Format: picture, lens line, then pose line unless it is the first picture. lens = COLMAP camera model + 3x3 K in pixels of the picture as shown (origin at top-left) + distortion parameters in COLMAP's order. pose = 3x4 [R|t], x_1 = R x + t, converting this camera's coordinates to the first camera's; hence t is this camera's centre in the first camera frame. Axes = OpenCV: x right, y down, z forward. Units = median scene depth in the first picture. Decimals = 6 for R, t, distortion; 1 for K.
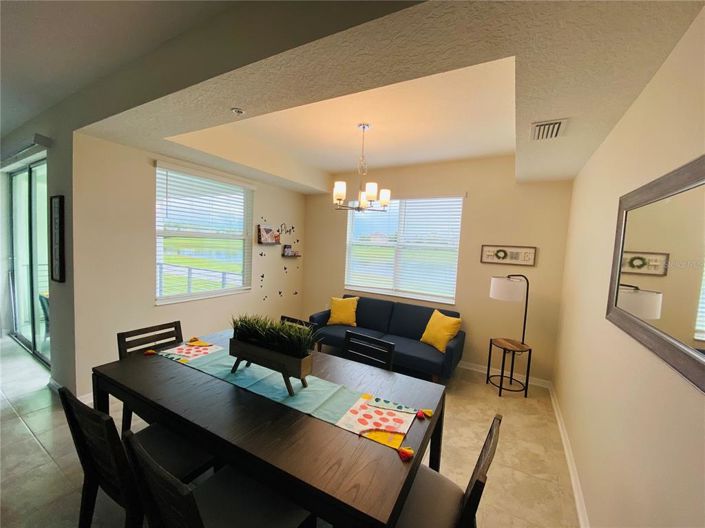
lens RADIAL K [[287.9, 0, 350.4], [0, 287.9, 262.4], [0, 0, 1]] dist [0.003751, -0.001134]
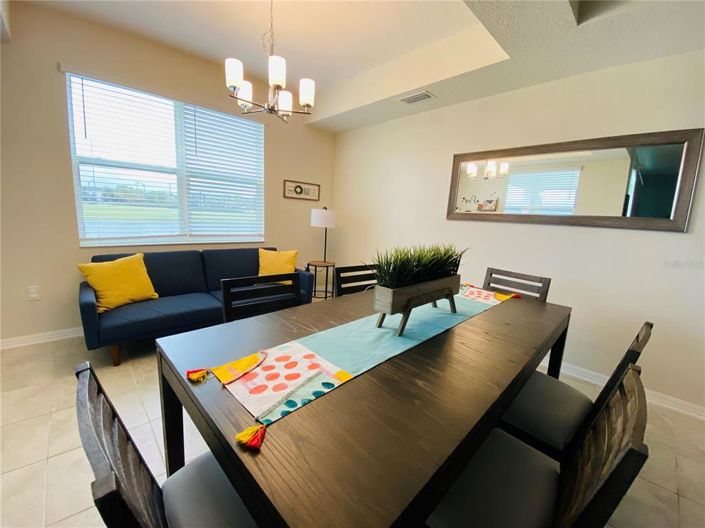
lens RADIAL K [[287.9, 0, 352.9], [0, 287.9, 267.1], [0, 0, 1]] dist [0.003751, -0.001134]
pose [[0.288291, -0.210354, 0.934152, -0.527028], [0.030274, 0.977086, 0.210679, 0.036274], [-0.957064, -0.032457, 0.288053, 0.458939]]
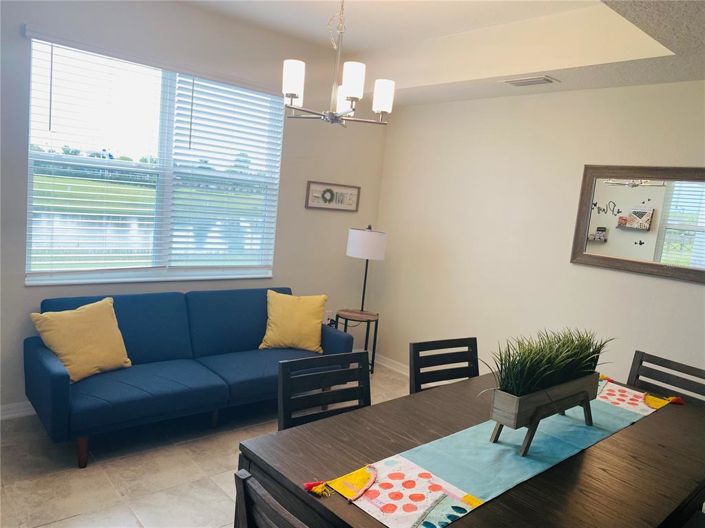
lens RADIAL K [[548.1, 0, 350.3], [0, 548.1, 262.9], [0, 0, 1]] dist [0.015205, -0.011052]
pose [[0.331711, -0.138871, 0.933104, -0.726808], [-0.012081, 0.988400, 0.151395, -0.068799], [-0.943304, -0.061492, 0.326185, 0.498232]]
